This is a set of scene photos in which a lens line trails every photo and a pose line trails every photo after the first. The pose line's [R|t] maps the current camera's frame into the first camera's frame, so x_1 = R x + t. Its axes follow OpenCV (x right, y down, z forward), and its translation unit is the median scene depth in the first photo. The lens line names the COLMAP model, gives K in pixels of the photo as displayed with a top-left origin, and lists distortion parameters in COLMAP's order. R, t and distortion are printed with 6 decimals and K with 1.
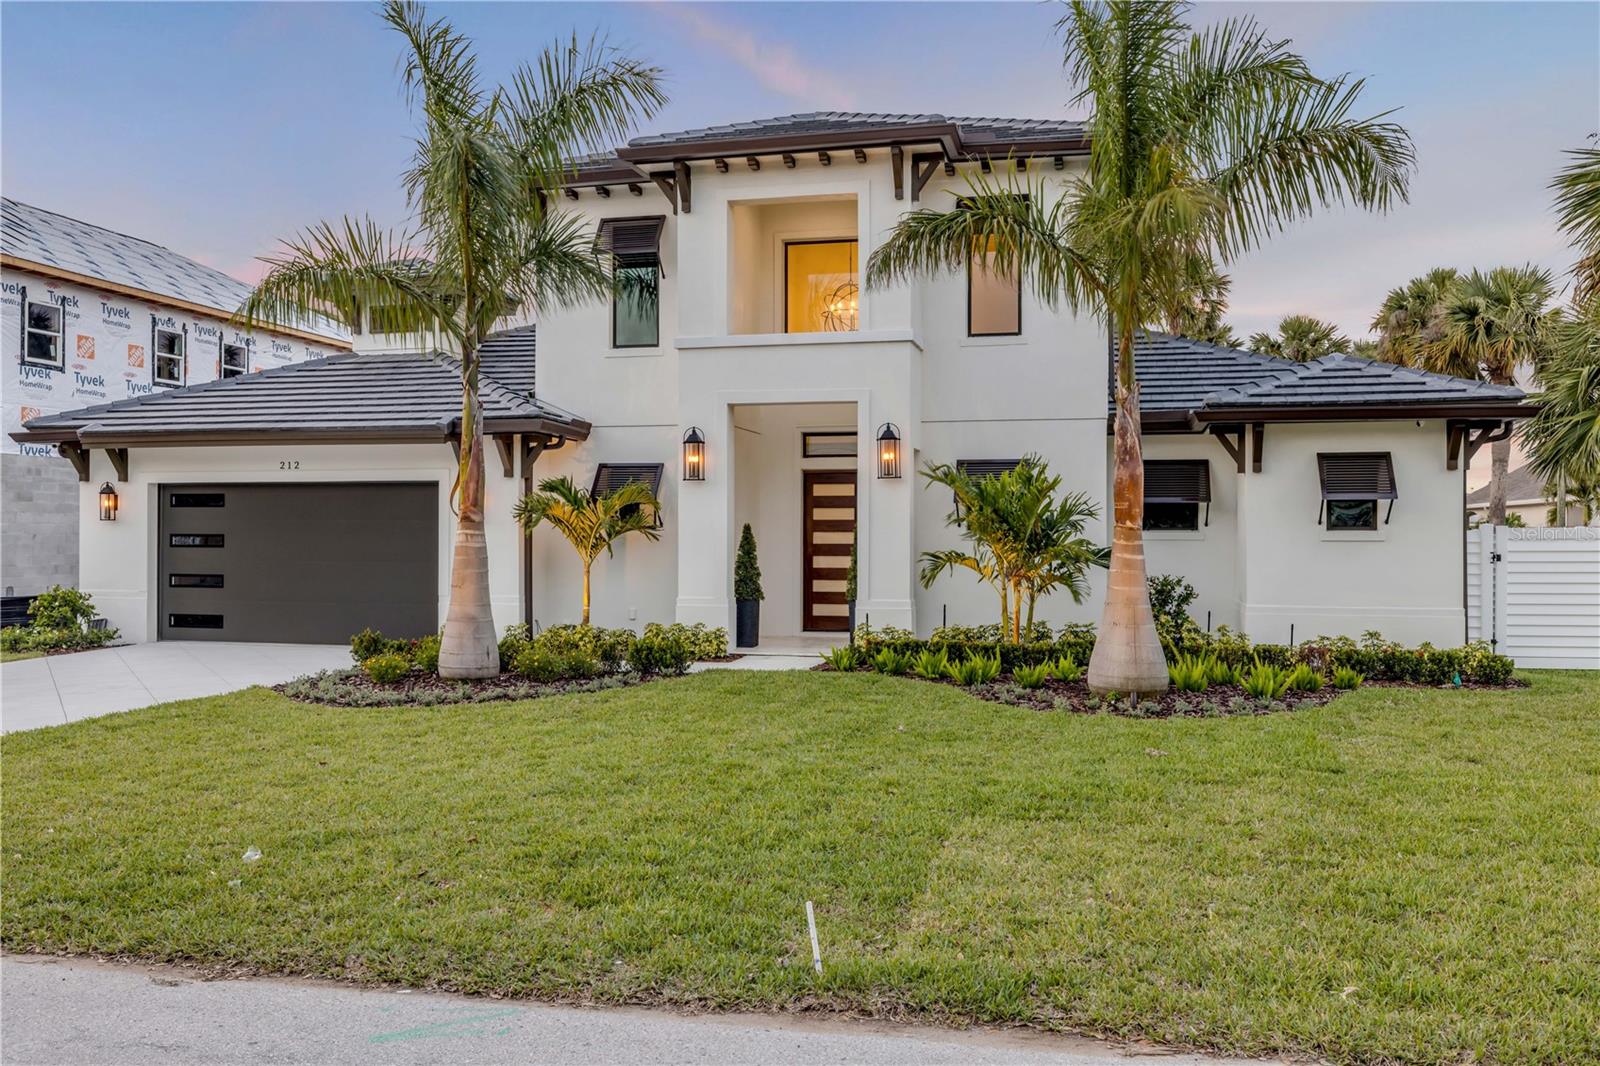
lens RADIAL K [[1288.8, 0, 775.0], [0, 1288.8, 521.0], [0, 0, 1]] dist [-0.001093, 0.013017]
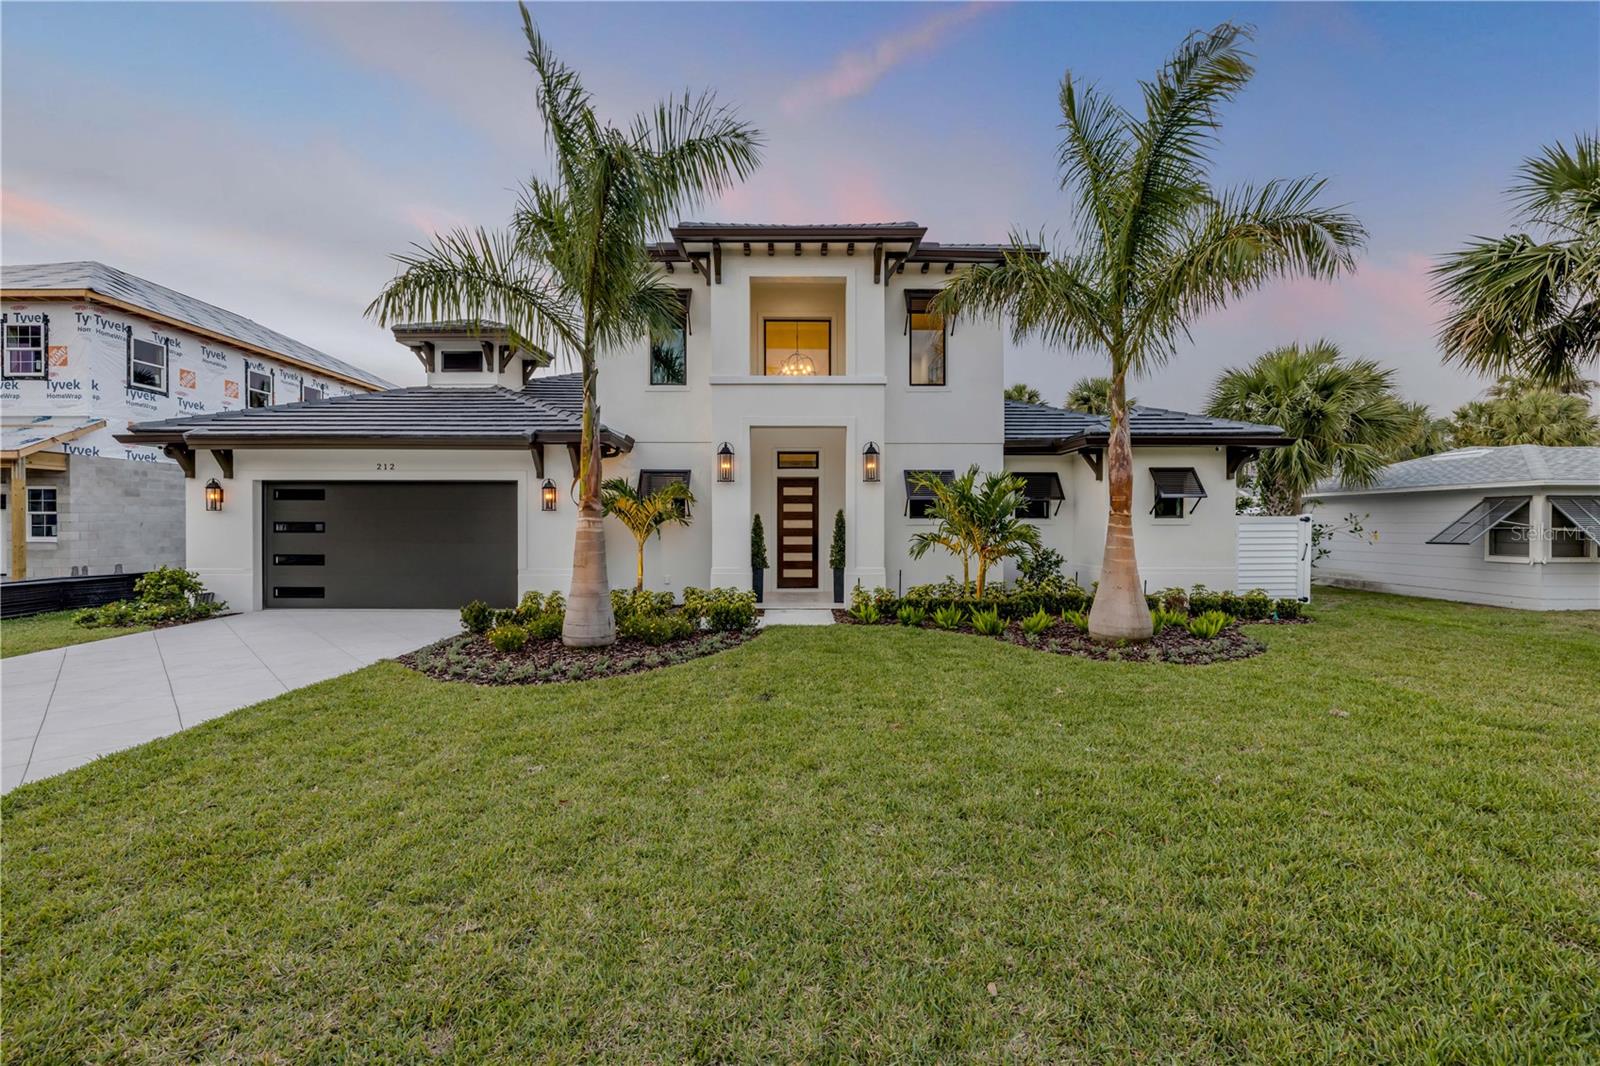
lens RADIAL K [[679.3, 0, 796.6], [0, 679.3, 525.1], [0, 0, 1]] dist [0.001422, -0.000115]
pose [[0.970604, -0.002592, 0.240669, -0.148935], [-0.000683, 0.999908, 0.013526, 0.004146], [-0.240682, -0.013293, 0.970513, 0.265262]]
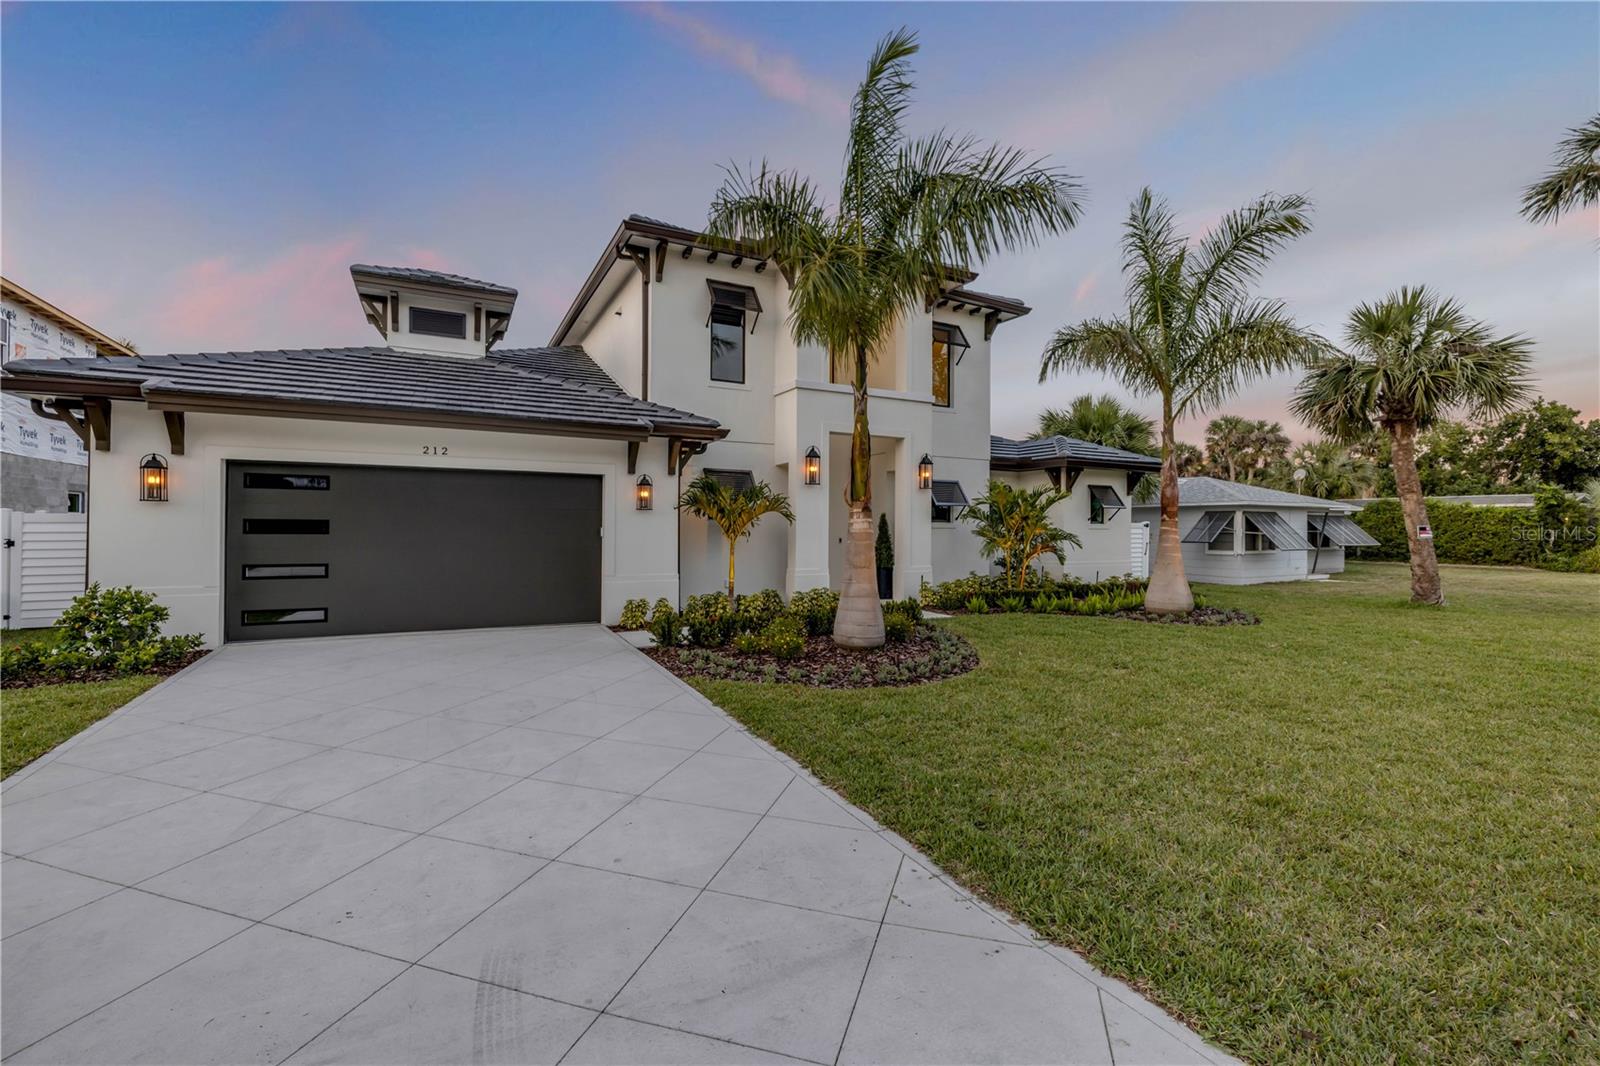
lens RADIAL K [[677.8, 0, 796.0], [0, 677.8, 528.0], [0, 0, 1]] dist [-0.003918, -0.000163]
pose [[0.744713, 0.003011, 0.667378, -0.513919], [-0.009110, 0.999943, 0.005654, 0.010570], [-0.667323, -0.010291, 0.744697, 0.431403]]
